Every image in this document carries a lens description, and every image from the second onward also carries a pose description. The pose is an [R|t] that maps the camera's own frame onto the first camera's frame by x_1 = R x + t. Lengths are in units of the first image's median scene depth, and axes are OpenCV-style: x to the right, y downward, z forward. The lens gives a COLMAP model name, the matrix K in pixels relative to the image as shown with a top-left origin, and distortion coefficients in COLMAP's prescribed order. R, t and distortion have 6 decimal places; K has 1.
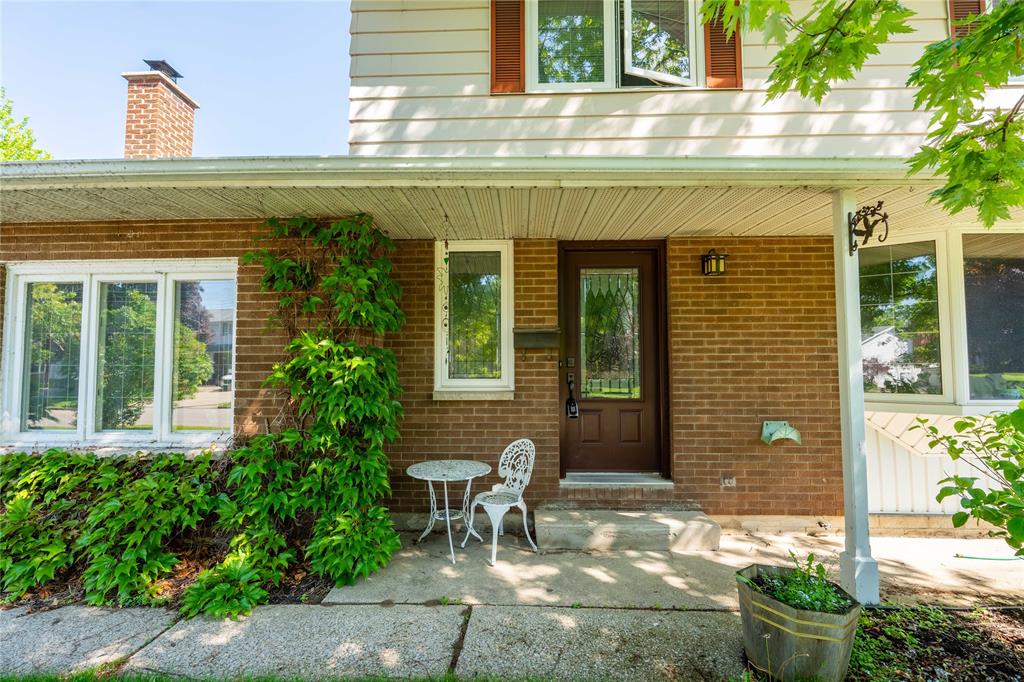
lens RADIAL K [[448.4, 0, 501.2], [0, 448.4, 342.7], [0, 0, 1]] dist [-0.009604, -0.000508]
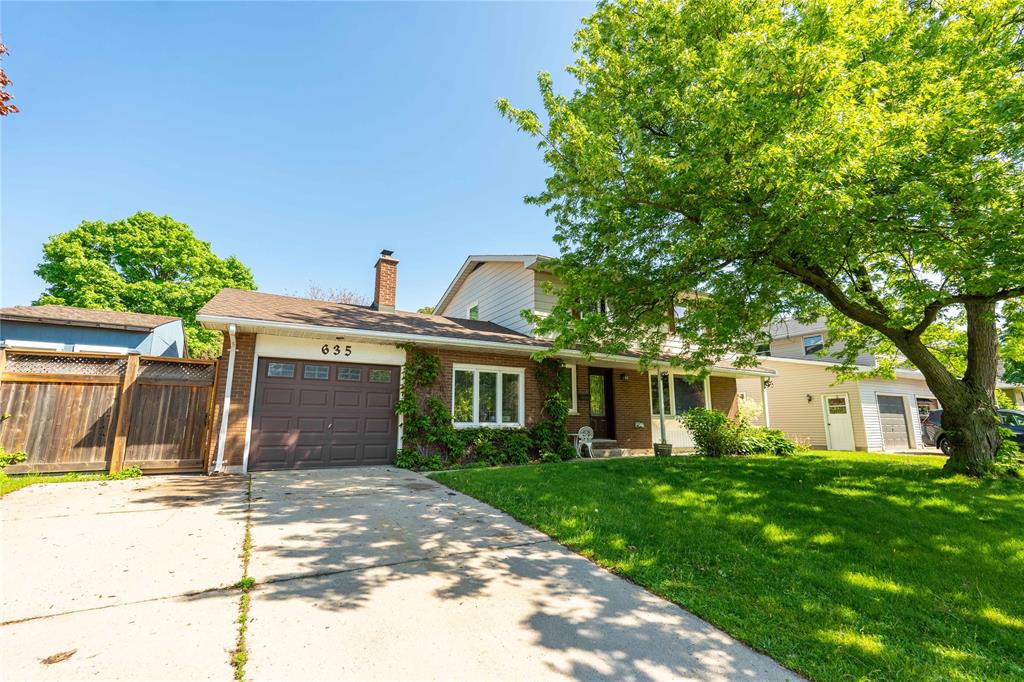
lens RADIAL K [[448.4, 0, 509.5], [0, 448.4, 339.2], [0, 0, 1]] dist [-0.009604, -0.000508]
pose [[0.849878, 0.097066, 0.517963, -2.126562], [-0.012030, 0.986208, -0.165076, 0.126768], [-0.526842, 0.134063, 0.839324, -1.519504]]
